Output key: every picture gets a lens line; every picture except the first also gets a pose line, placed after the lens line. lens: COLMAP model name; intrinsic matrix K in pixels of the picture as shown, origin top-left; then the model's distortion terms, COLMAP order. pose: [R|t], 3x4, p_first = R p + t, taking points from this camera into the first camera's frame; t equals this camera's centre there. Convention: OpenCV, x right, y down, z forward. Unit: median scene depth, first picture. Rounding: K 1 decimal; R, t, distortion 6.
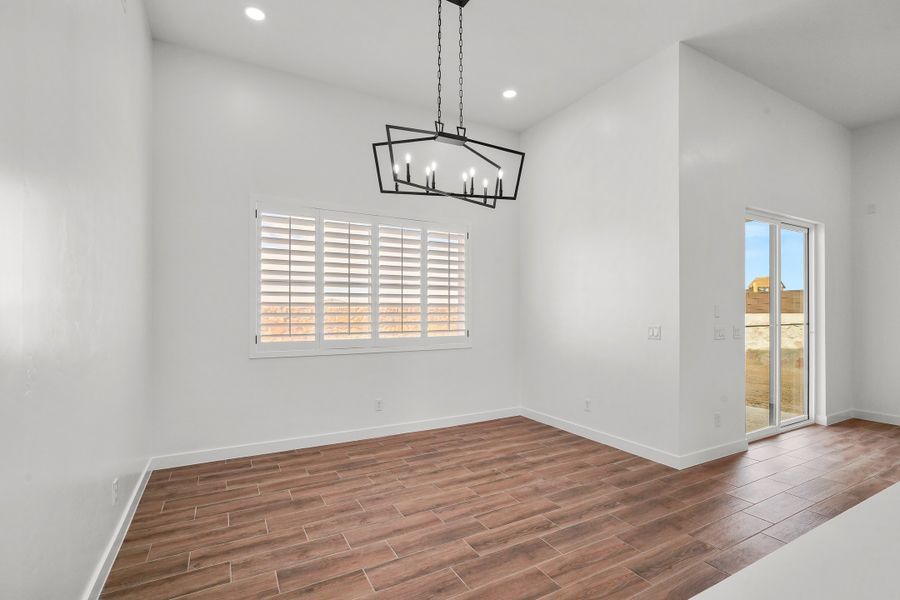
lens RADIAL K [[409.5, 0, 455.5], [0, 409.5, 306.8], [0, 0, 1]] dist [-0.004131, 0.000692]
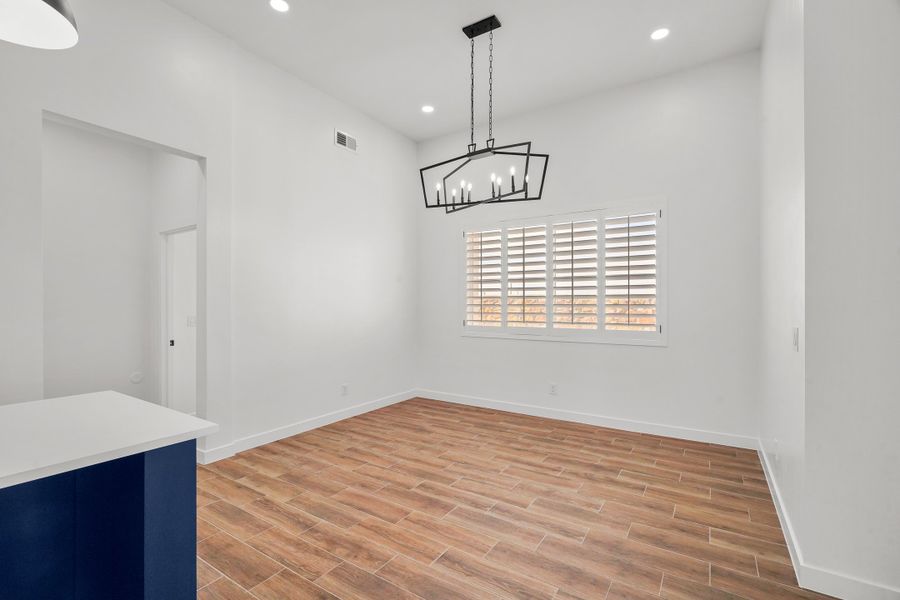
lens RADIAL K [[409.5, 0, 456.6], [0, 409.5, 297.9], [0, 0, 1]] dist [-0.004131, 0.000692]
pose [[0.476827, -0.012930, -0.878902, 0.804843], [0.009053, 0.999911, -0.009799, 0.007279], [0.878951, -0.003284, 0.476902, 0.318228]]
